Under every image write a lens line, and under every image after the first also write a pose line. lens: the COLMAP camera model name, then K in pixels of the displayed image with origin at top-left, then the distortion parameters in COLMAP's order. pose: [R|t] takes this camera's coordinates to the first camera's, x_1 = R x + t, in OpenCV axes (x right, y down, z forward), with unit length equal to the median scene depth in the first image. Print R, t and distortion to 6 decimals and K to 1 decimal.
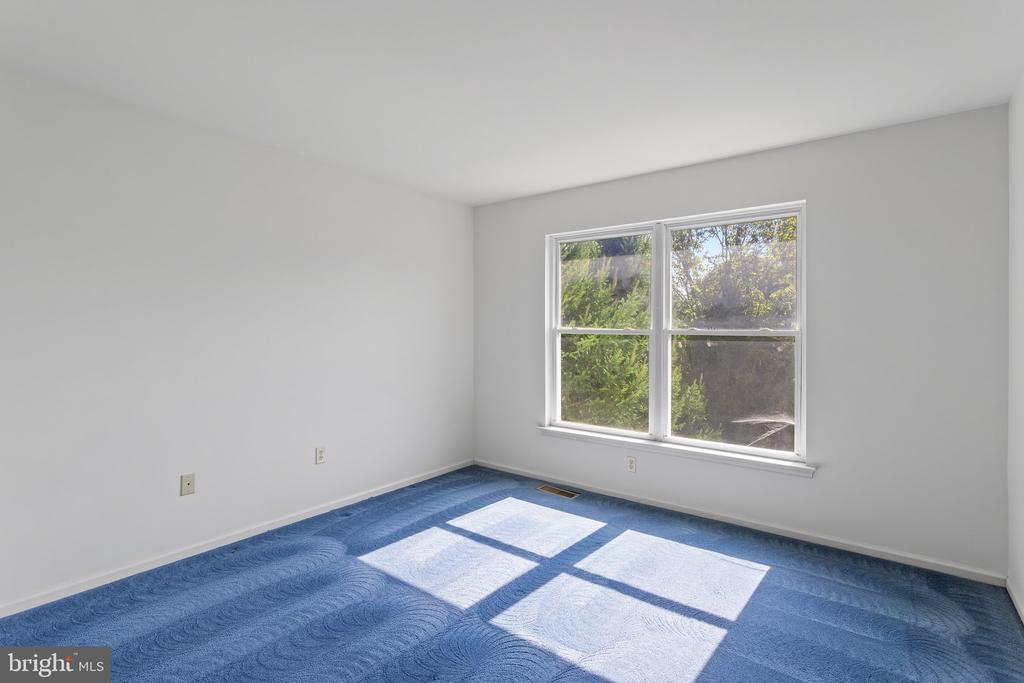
lens RADIAL K [[499.9, 0, 518.0], [0, 499.9, 342.6], [0, 0, 1]] dist [-0.001348, 0.001558]
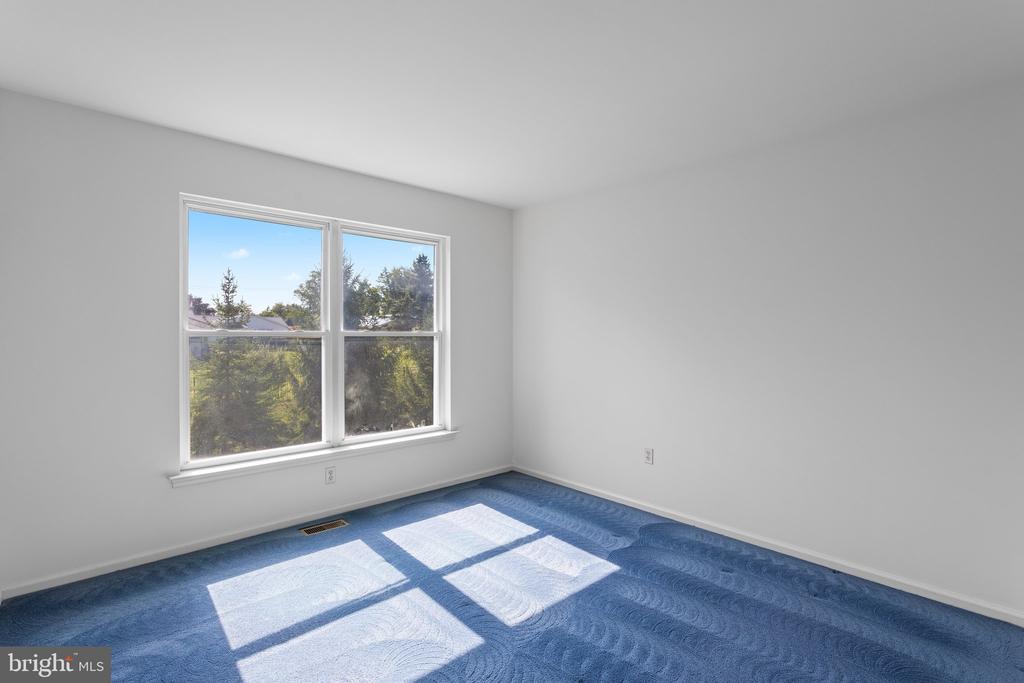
lens RADIAL K [[499.9, 0, 517.6], [0, 499.9, 333.9], [0, 0, 1]] dist [-0.001348, 0.001558]
pose [[0.153894, -0.002296, 0.988085, -0.689880], [0.025633, 0.999670, -0.001670, -0.010410], [-0.987755, 0.025585, 0.153902, 0.556399]]
